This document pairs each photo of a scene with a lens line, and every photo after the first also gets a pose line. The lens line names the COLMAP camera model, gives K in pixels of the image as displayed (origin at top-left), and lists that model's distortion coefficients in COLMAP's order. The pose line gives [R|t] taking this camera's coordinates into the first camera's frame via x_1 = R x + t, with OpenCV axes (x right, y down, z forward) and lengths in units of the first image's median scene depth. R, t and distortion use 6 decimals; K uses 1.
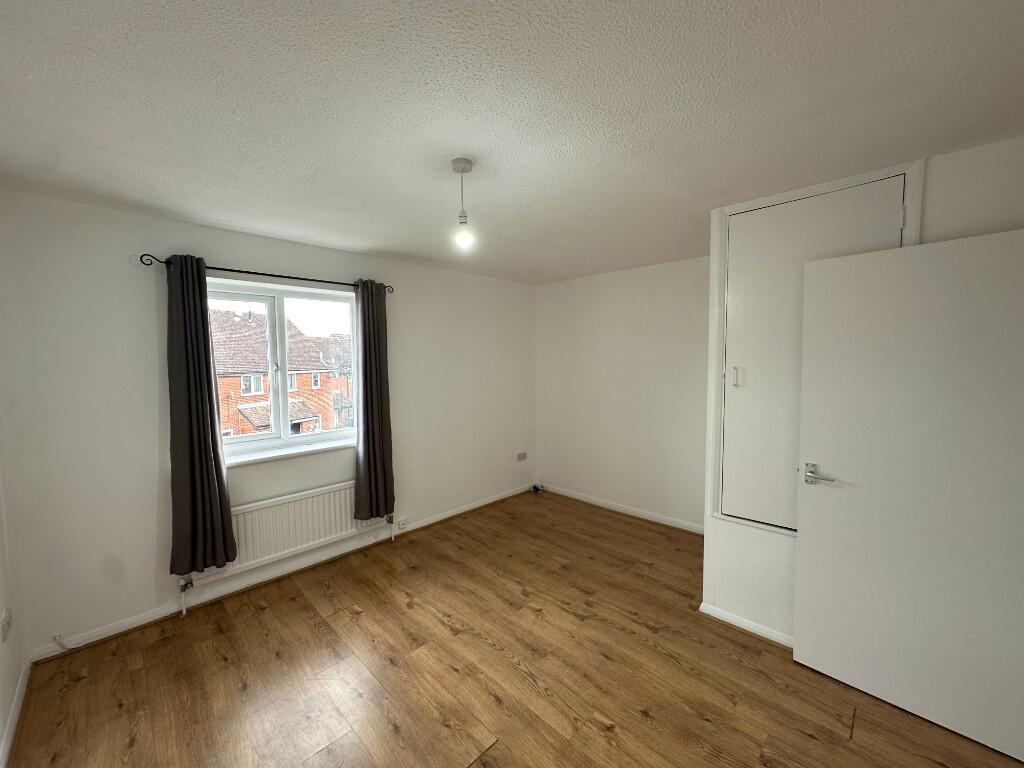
lens RADIAL K [[406.6, 0, 511.5], [0, 406.6, 381.9], [0, 0, 1]] dist [-0.000420, 0.000065]
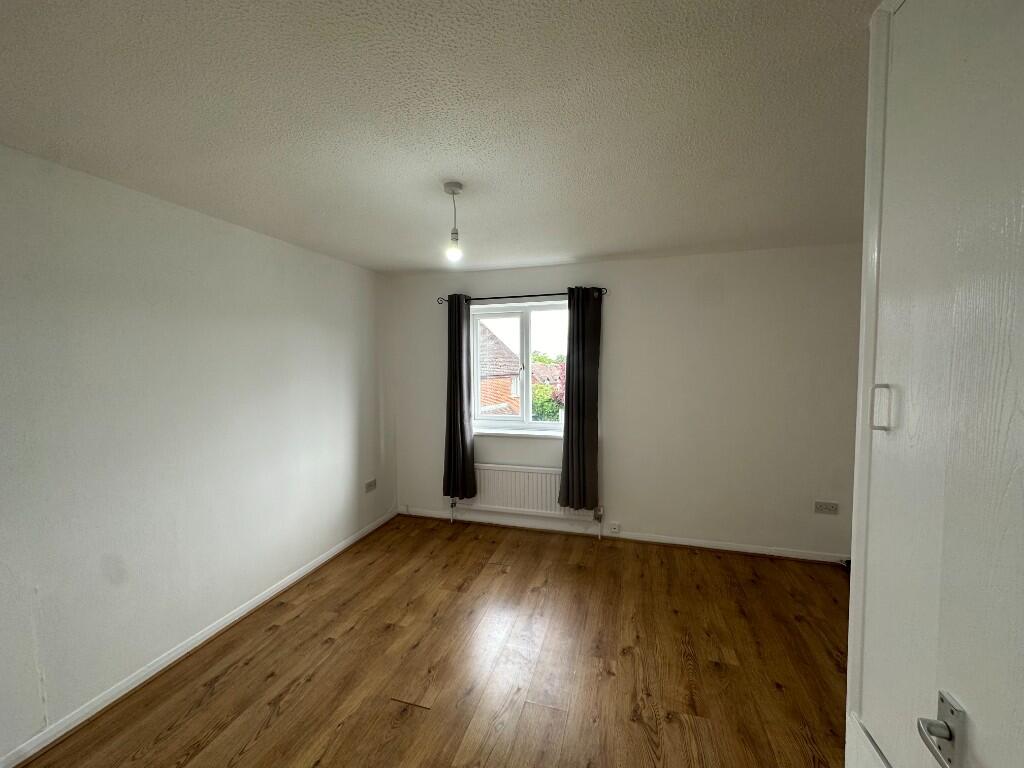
lens RADIAL K [[406.6, 0, 511.2], [0, 406.6, 385.6], [0, 0, 1]] dist [-0.000420, 0.000065]
pose [[0.471368, 0.055500, -0.880189, 0.563552], [-0.047743, 0.998160, 0.037371, -0.023879], [0.880643, 0.024407, 0.473151, 0.373208]]
